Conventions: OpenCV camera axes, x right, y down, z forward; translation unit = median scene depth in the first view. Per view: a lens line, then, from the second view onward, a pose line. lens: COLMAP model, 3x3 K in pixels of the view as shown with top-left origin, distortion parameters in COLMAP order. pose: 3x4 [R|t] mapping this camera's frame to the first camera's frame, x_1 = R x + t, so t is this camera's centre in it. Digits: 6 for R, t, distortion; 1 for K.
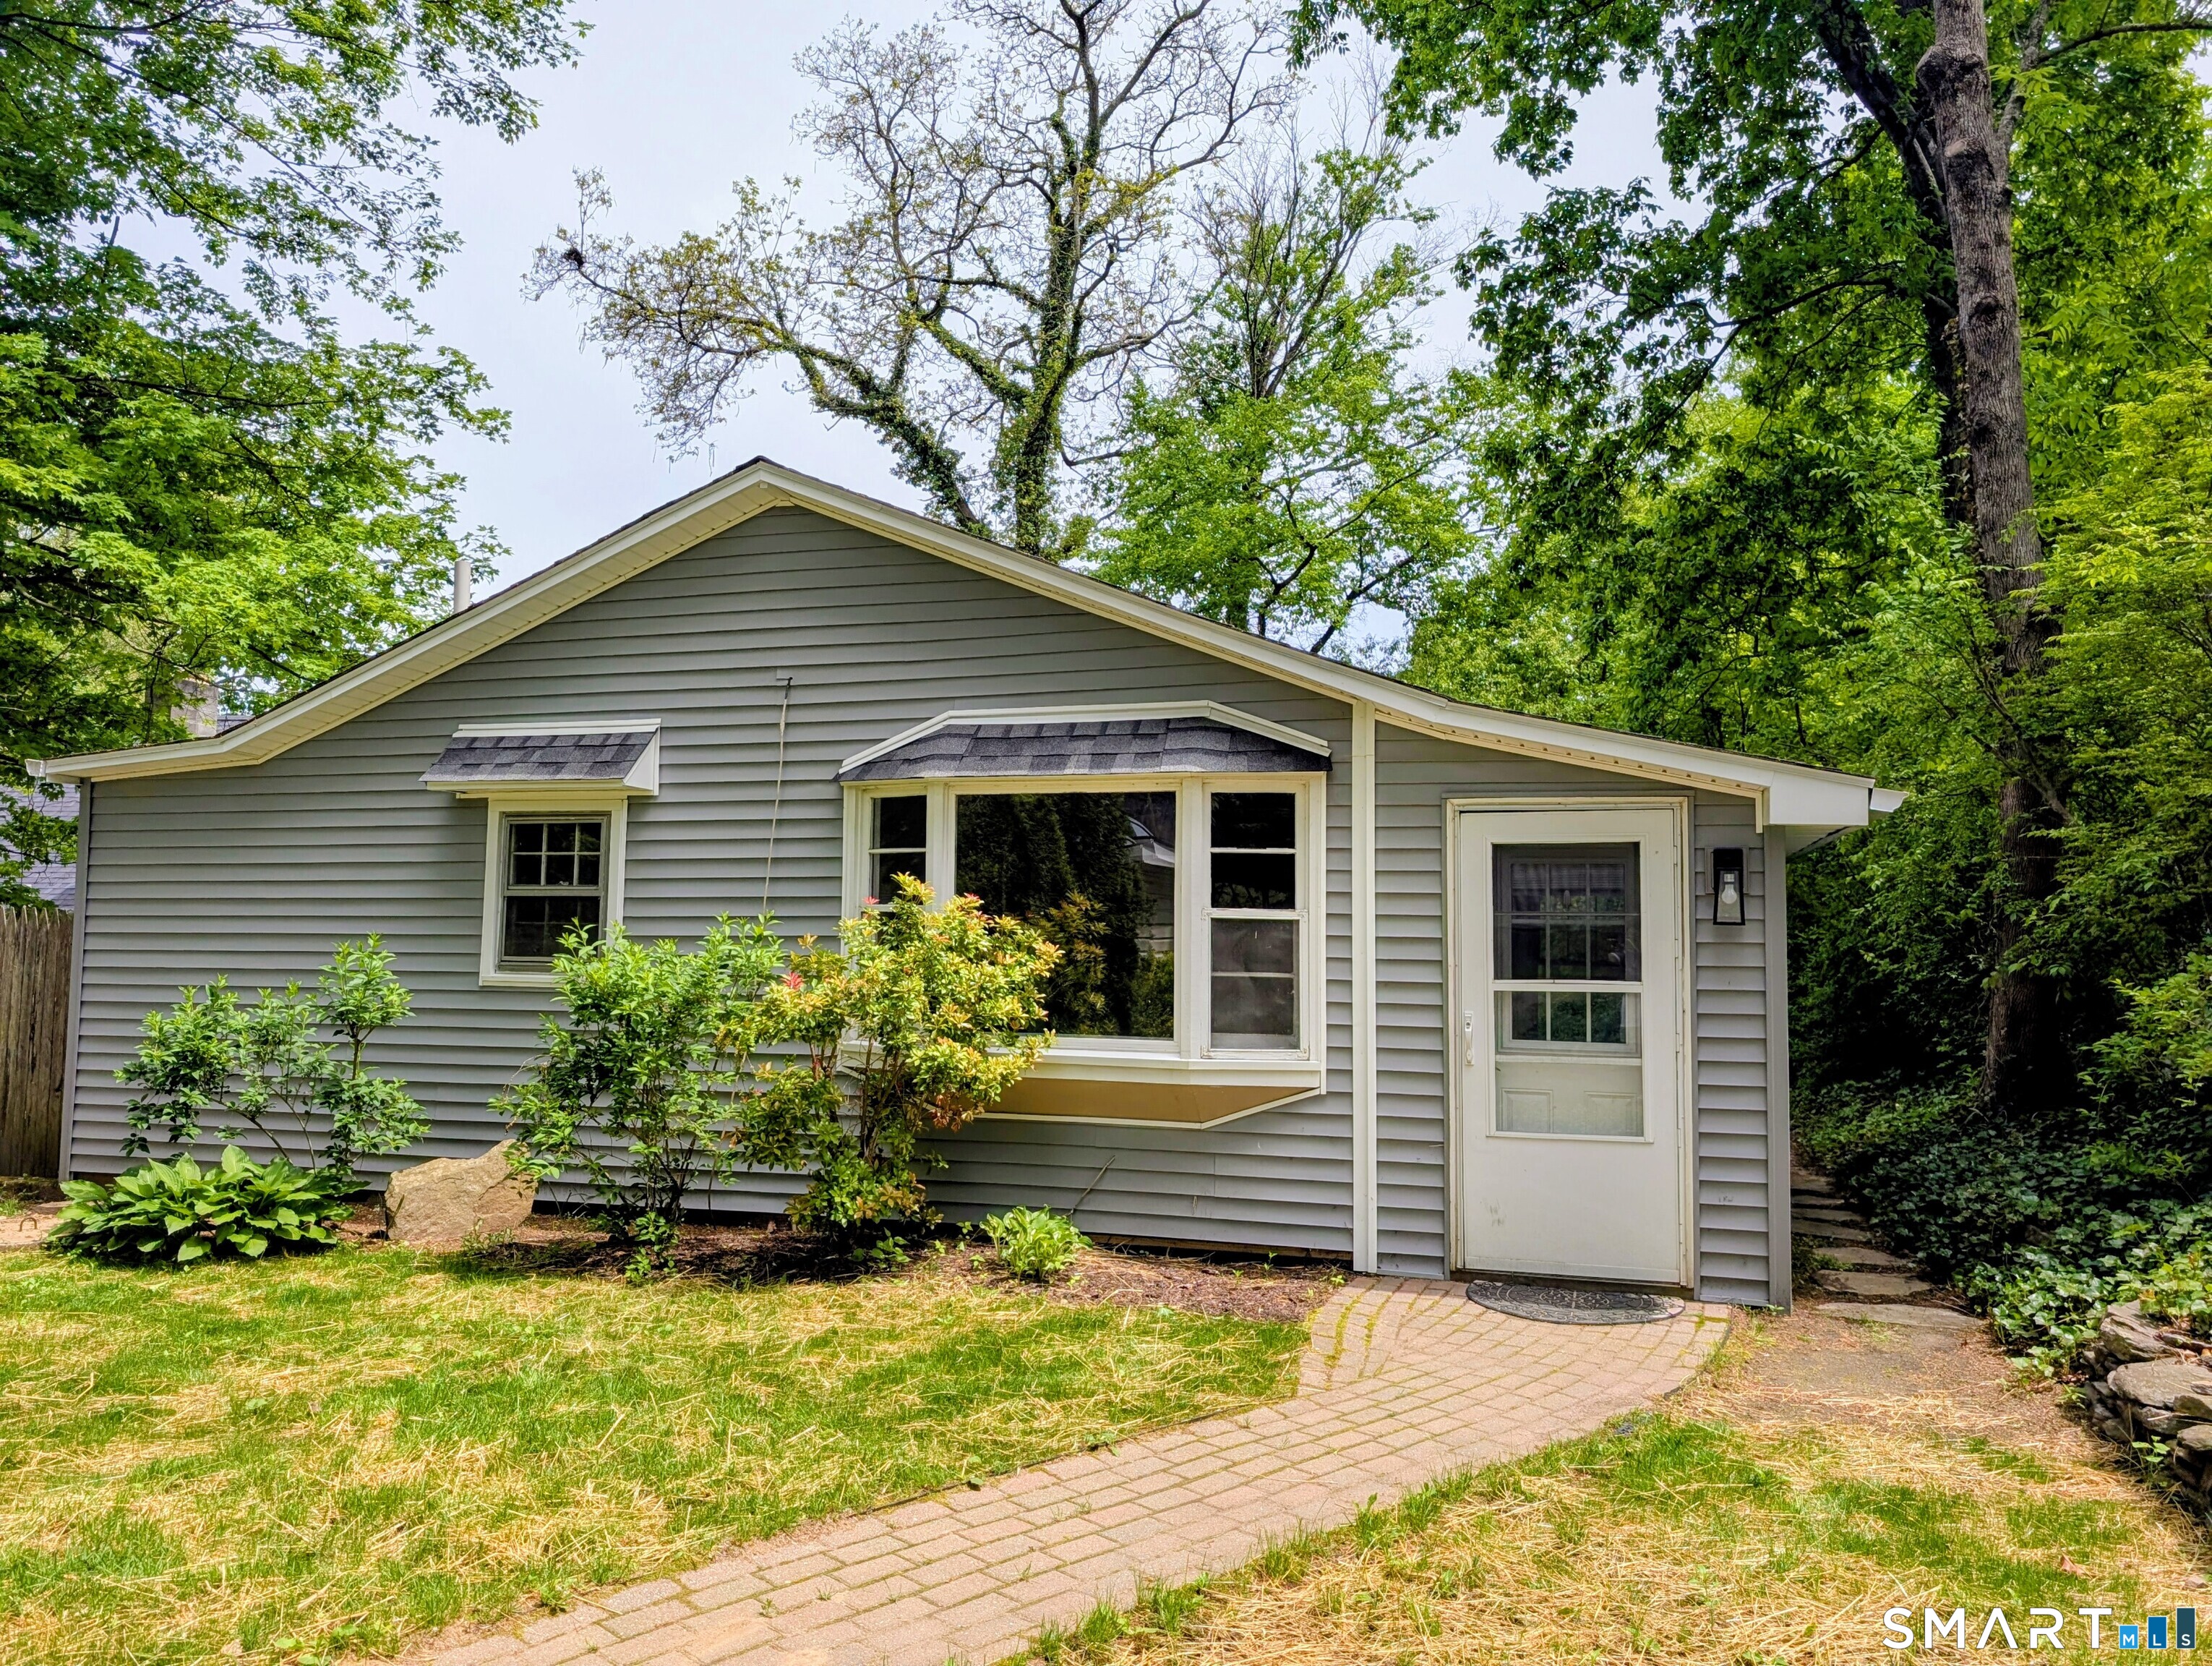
lens RADIAL K [[1740.2, 0, 1099.5], [0, 1740.2, 825.1], [0, 0, 1]] dist [0.043645, -0.090234]
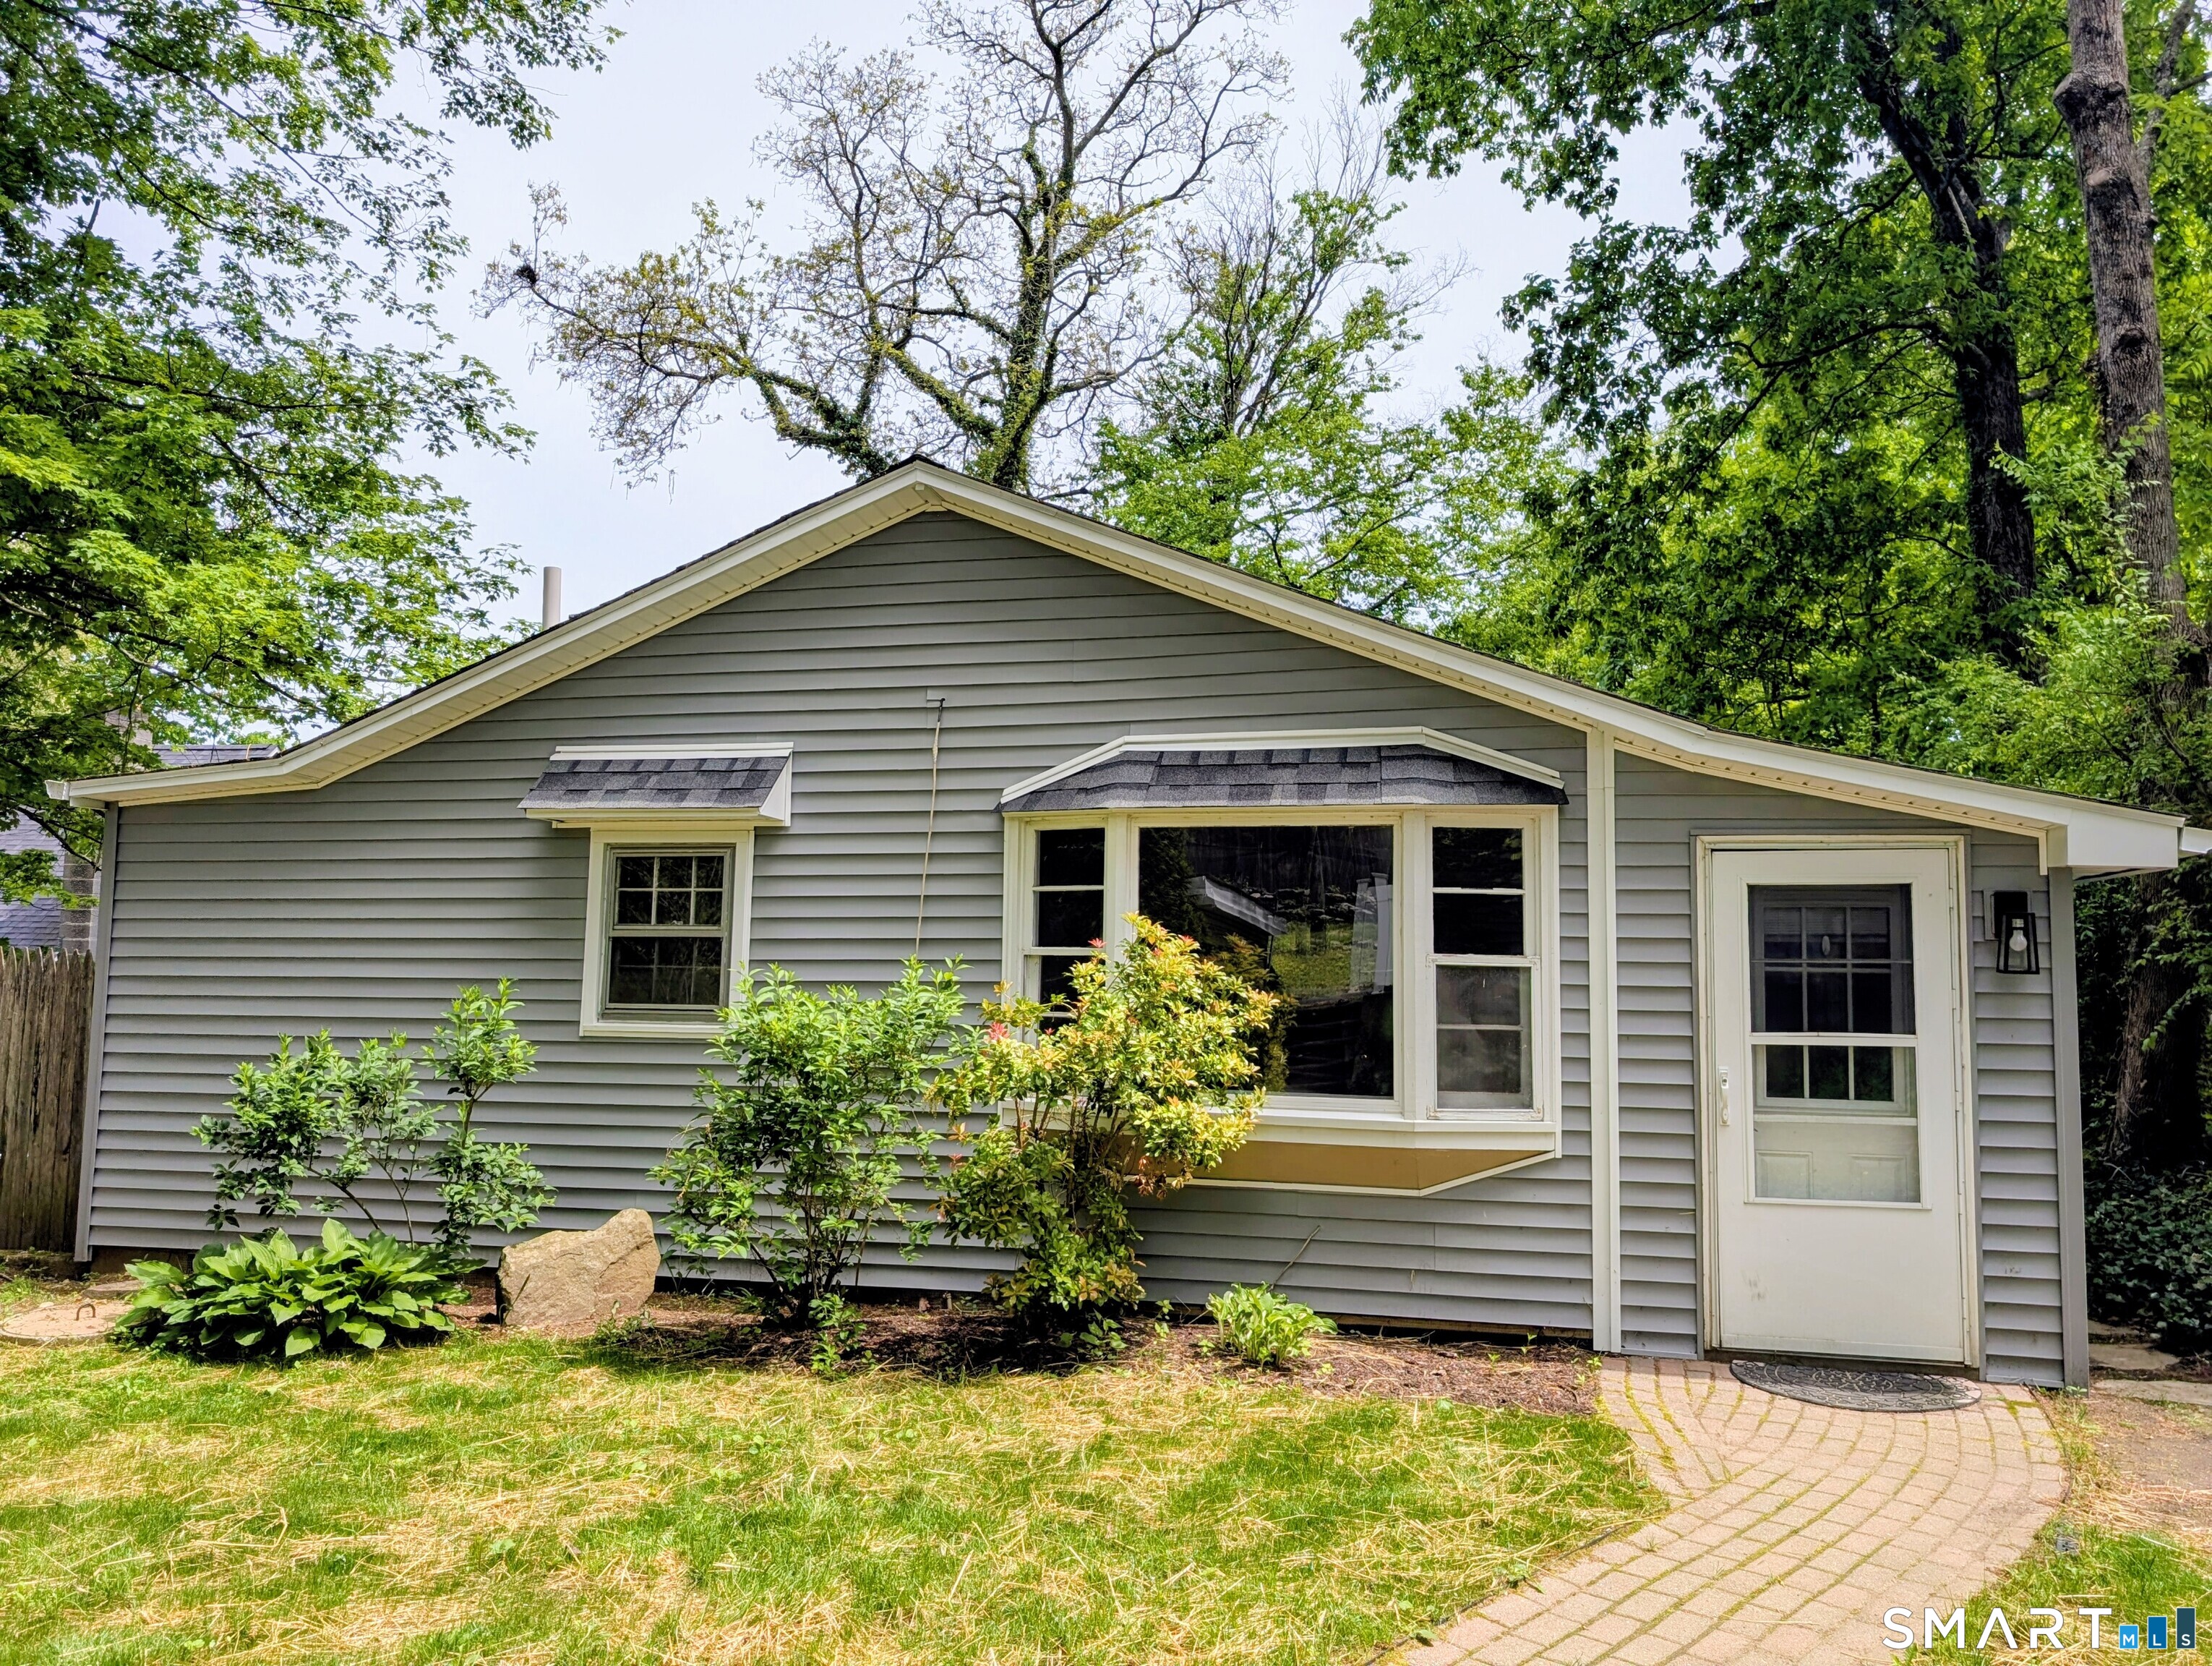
lens RADIAL K [[1740.2, 0, 1099.5], [0, 1740.2, 825.1], [0, 0, 1]] dist [0.043645, -0.090234]
pose [[0.997715, 0.009251, 0.066926, -0.163271], [-0.007489, 0.999620, -0.026537, 0.005654], [-0.067146, 0.025975, 0.997405, 0.089325]]
